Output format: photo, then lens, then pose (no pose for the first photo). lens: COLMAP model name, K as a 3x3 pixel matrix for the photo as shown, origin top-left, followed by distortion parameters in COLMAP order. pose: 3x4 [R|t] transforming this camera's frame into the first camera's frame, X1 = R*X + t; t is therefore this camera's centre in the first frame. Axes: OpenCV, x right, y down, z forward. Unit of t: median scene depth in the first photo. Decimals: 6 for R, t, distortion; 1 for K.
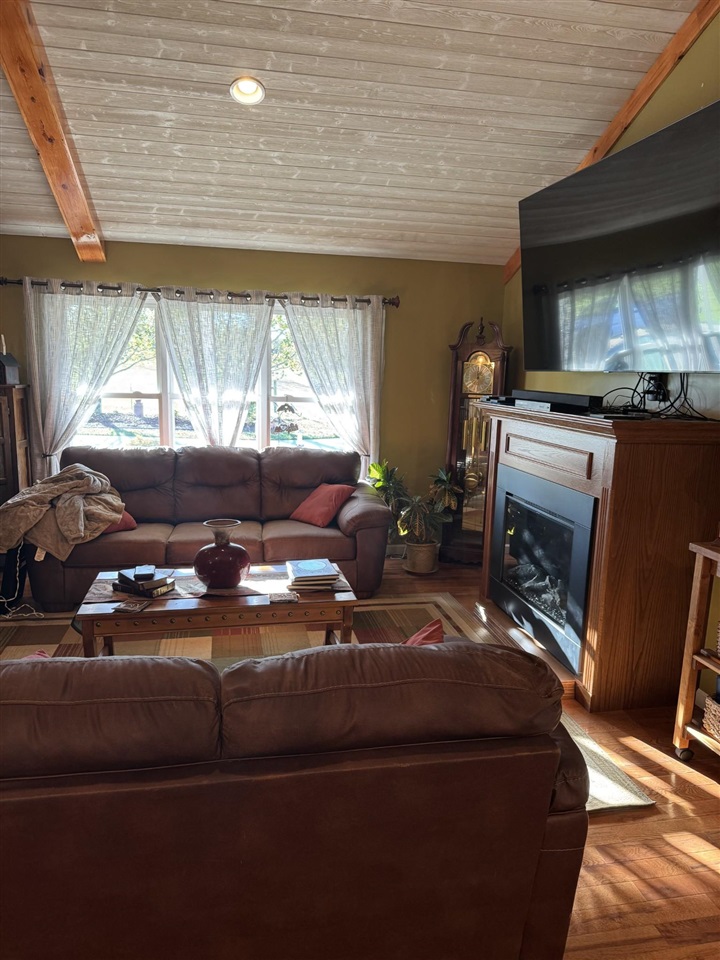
lens RADIAL K [[669.9, 0, 358.8], [0, 669.9, 482.0], [0, 0, 1]] dist [0.000548, -0.013387]
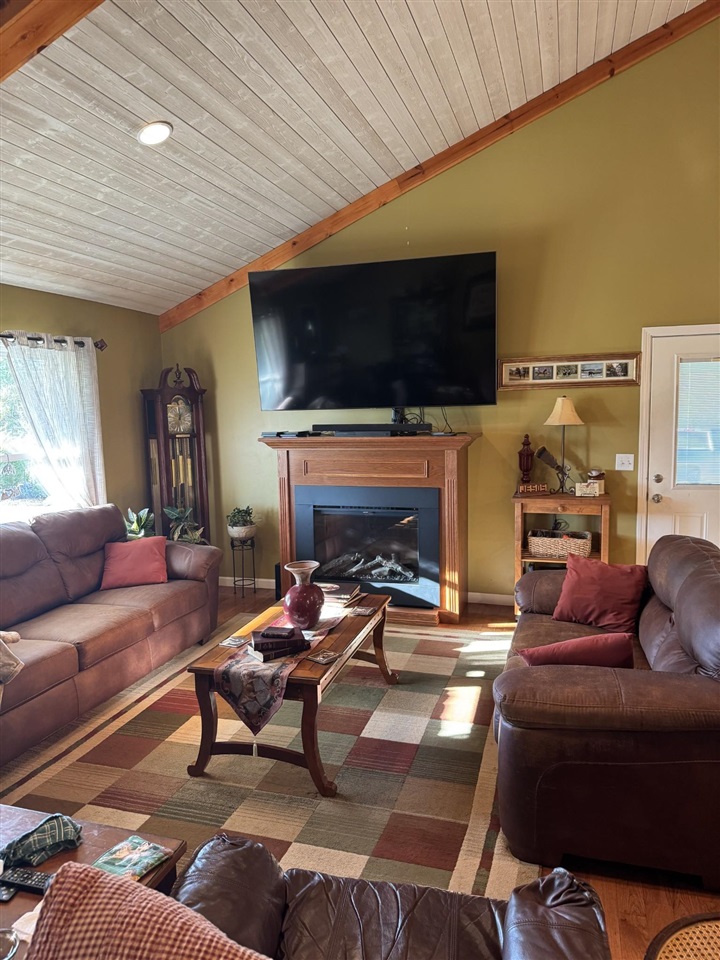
lens RADIAL K [[669.9, 0, 364.6], [0, 669.9, 479.5], [0, 0, 1]] dist [0.000548, -0.013387]
pose [[0.468820, -0.140166, 0.872102, -0.717447], [0.180817, 0.981650, 0.060570, -0.079833], [-0.864588, 0.129294, 0.485561, 0.263492]]
